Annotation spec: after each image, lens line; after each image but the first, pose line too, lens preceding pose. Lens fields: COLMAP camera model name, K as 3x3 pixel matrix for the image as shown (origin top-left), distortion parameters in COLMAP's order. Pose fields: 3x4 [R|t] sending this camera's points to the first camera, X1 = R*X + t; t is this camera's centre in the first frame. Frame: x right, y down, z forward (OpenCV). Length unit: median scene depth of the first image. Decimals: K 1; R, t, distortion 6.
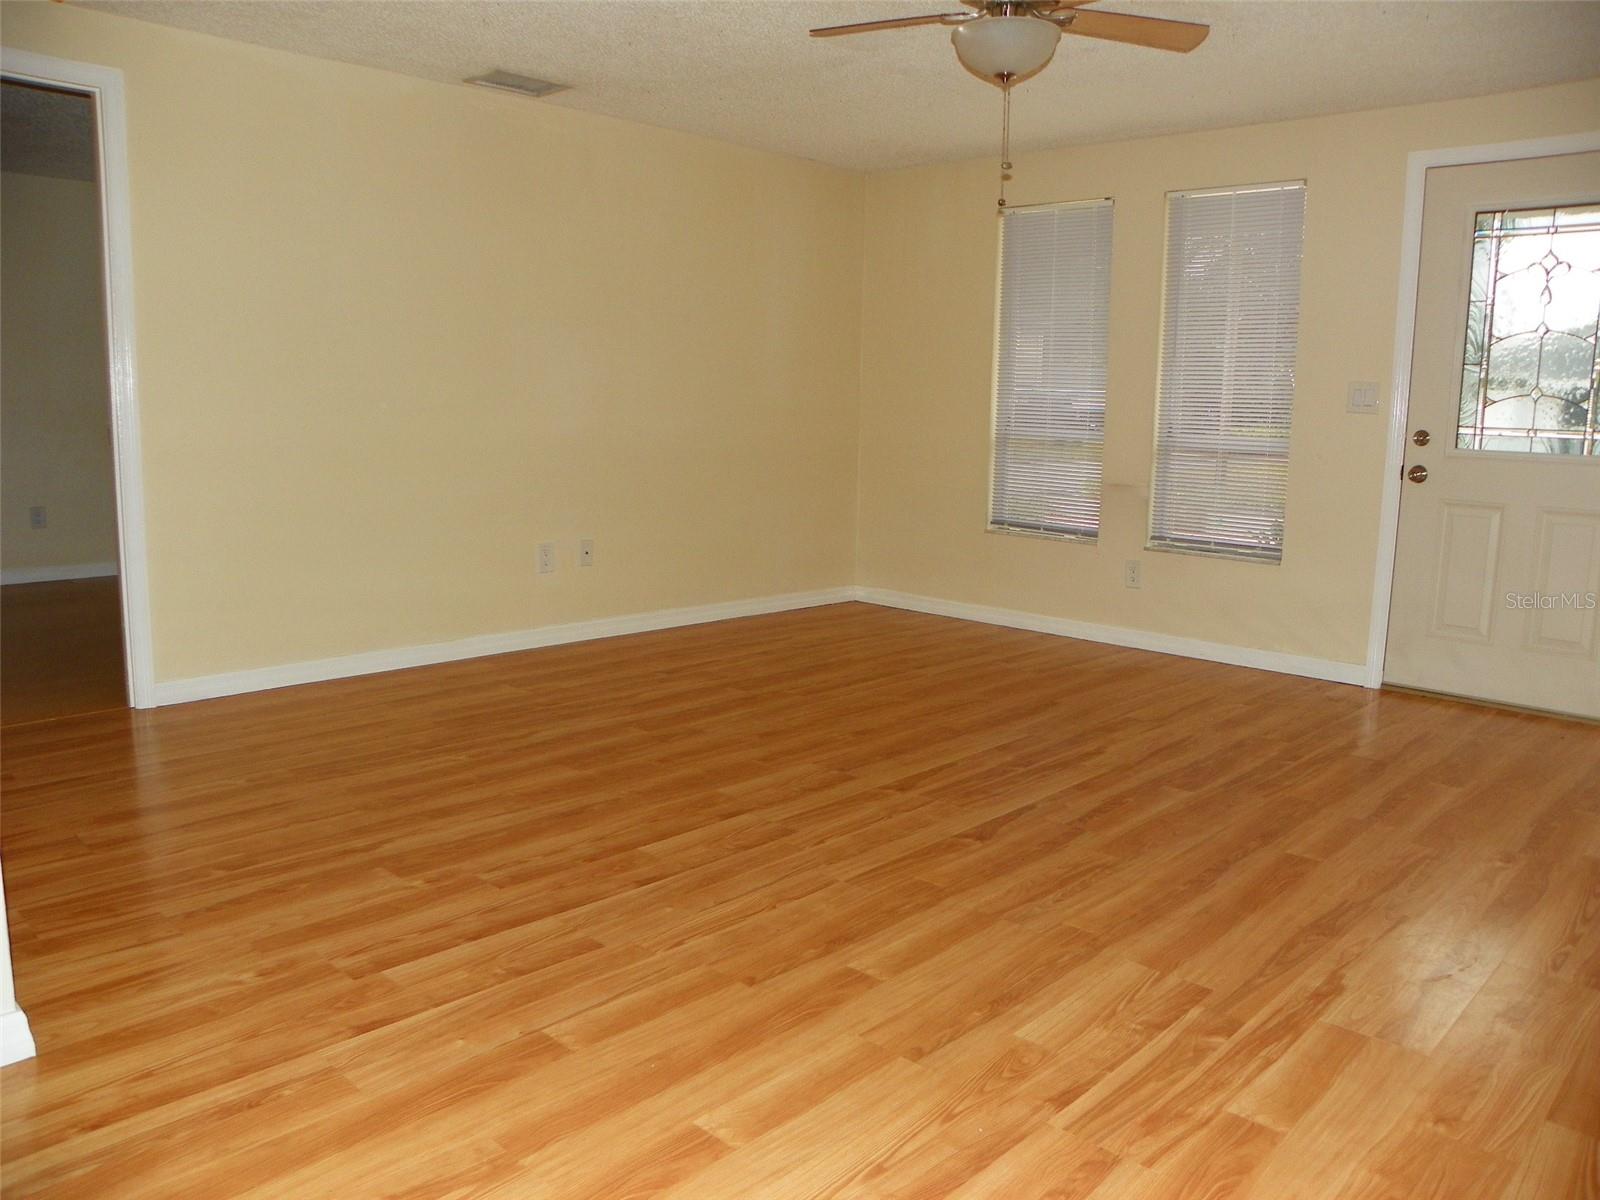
lens RADIAL K [[1216.5, 0, 807.2], [0, 1216.5, 596.7], [0, 0, 1]] dist [-0.150242, 0.091816]
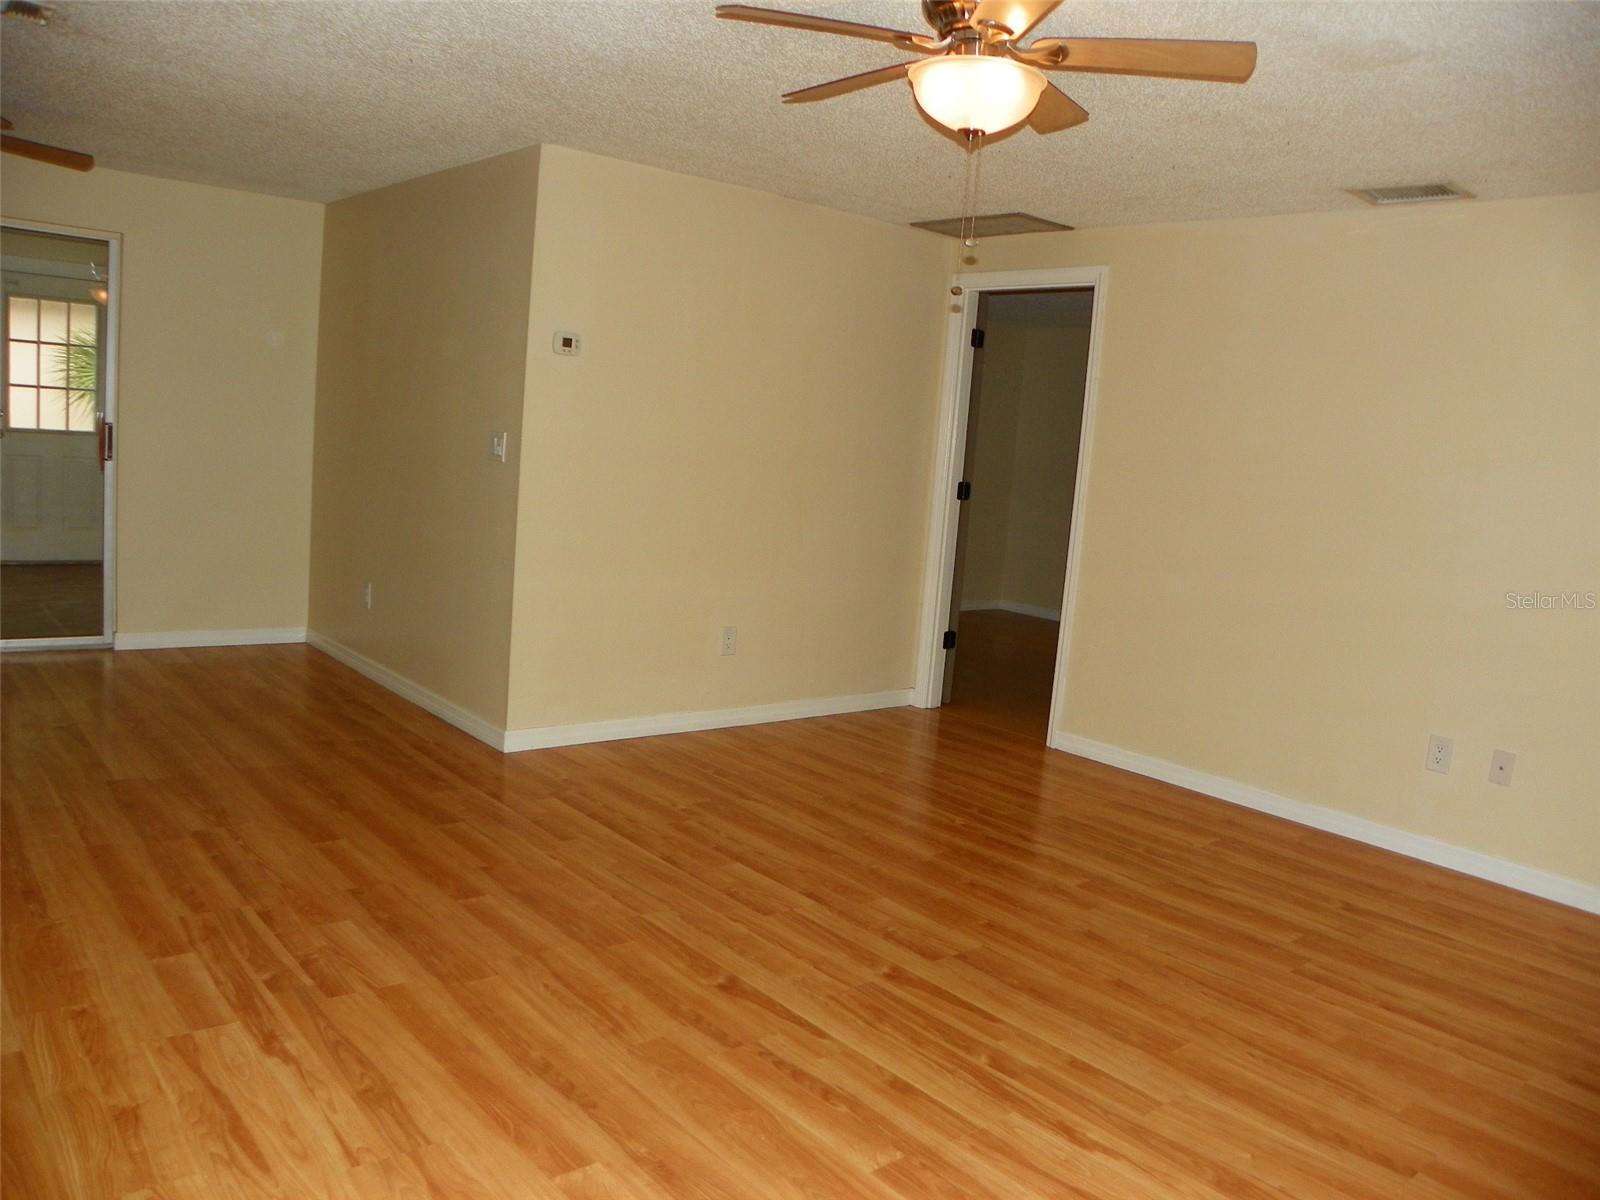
lens RADIAL K [[1216.5, 0, 807.2], [0, 1216.5, 596.7], [0, 0, 1]] dist [-0.150242, 0.091816]
pose [[-0.099943, 0.104091, -0.989533, 0.968106], [-0.242653, 0.961936, 0.125696, -0.210176], [0.964951, 0.252676, -0.070881, 0.996123]]
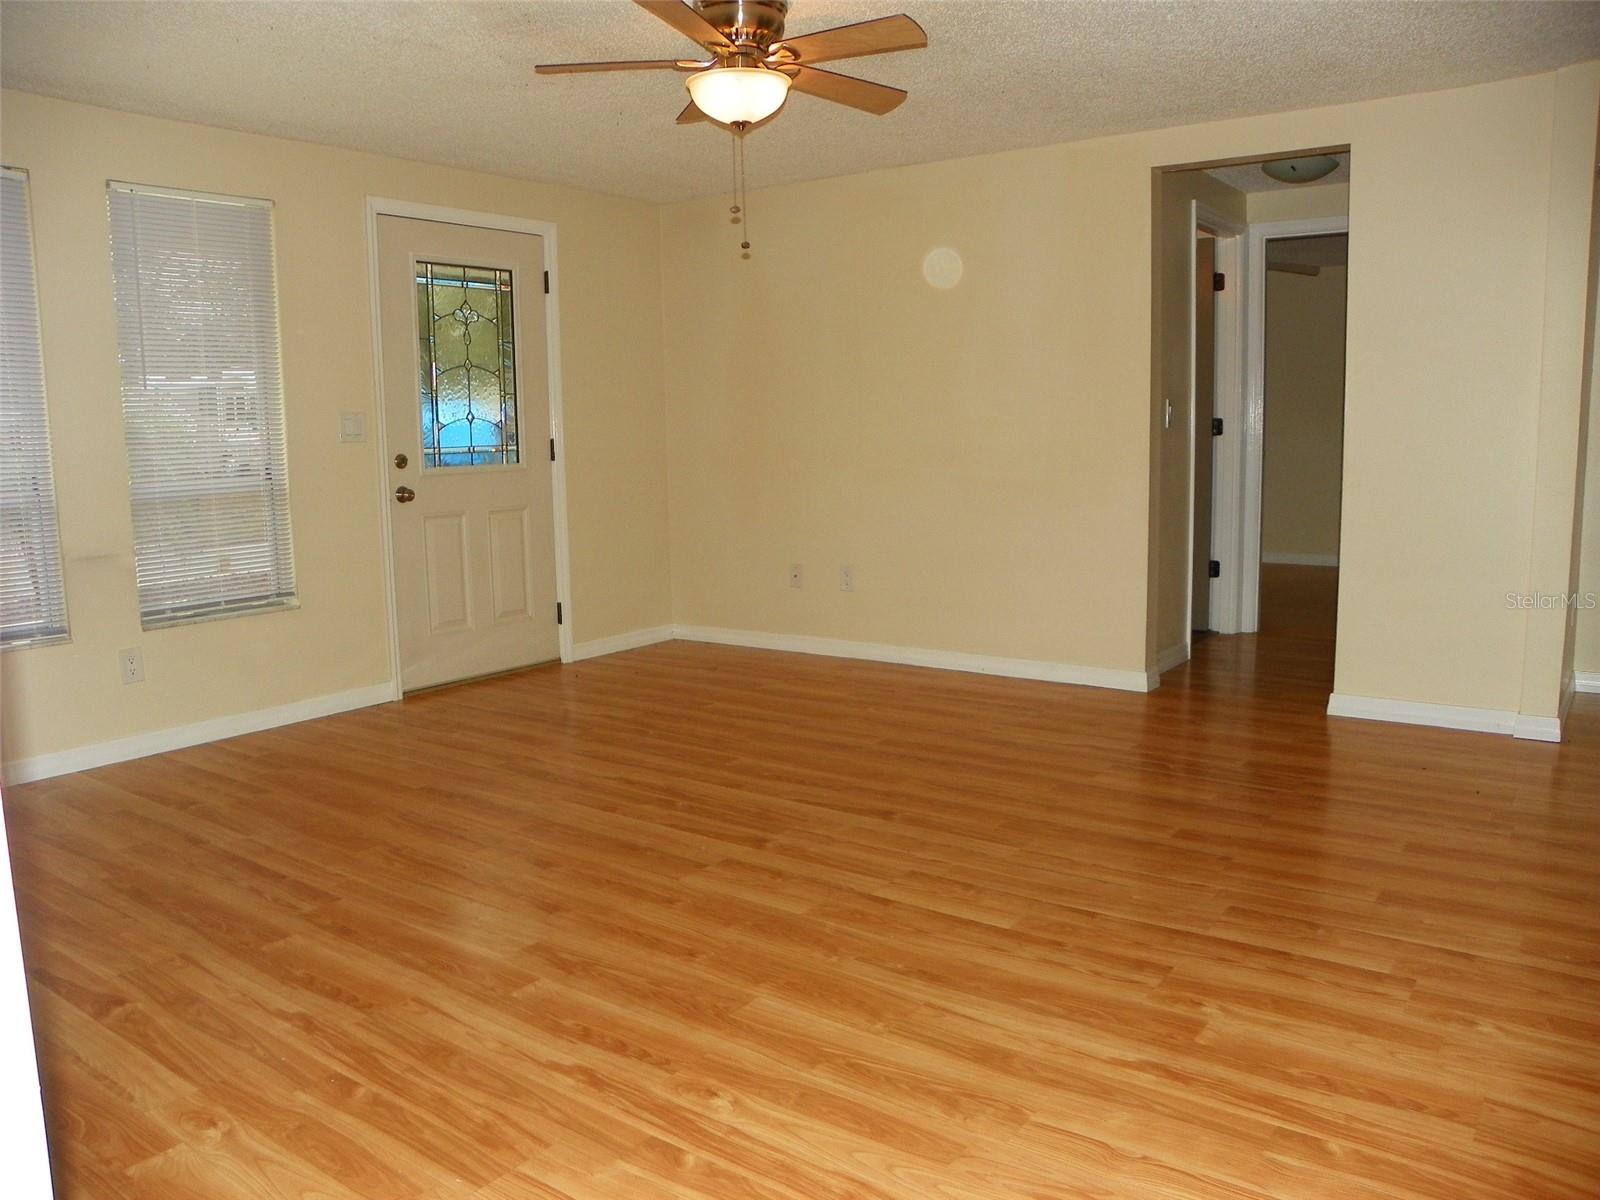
lens RADIAL K [[1216.5, 0, 807.2], [0, 1216.5, 596.7], [0, 0, 1]] dist [-0.150242, 0.091816]
pose [[-0.133031, -0.155893, 0.978775, -0.897799], [0.170695, 0.969192, 0.177567, -0.208353], [-0.976302, 0.190694, -0.102323, 1.094970]]
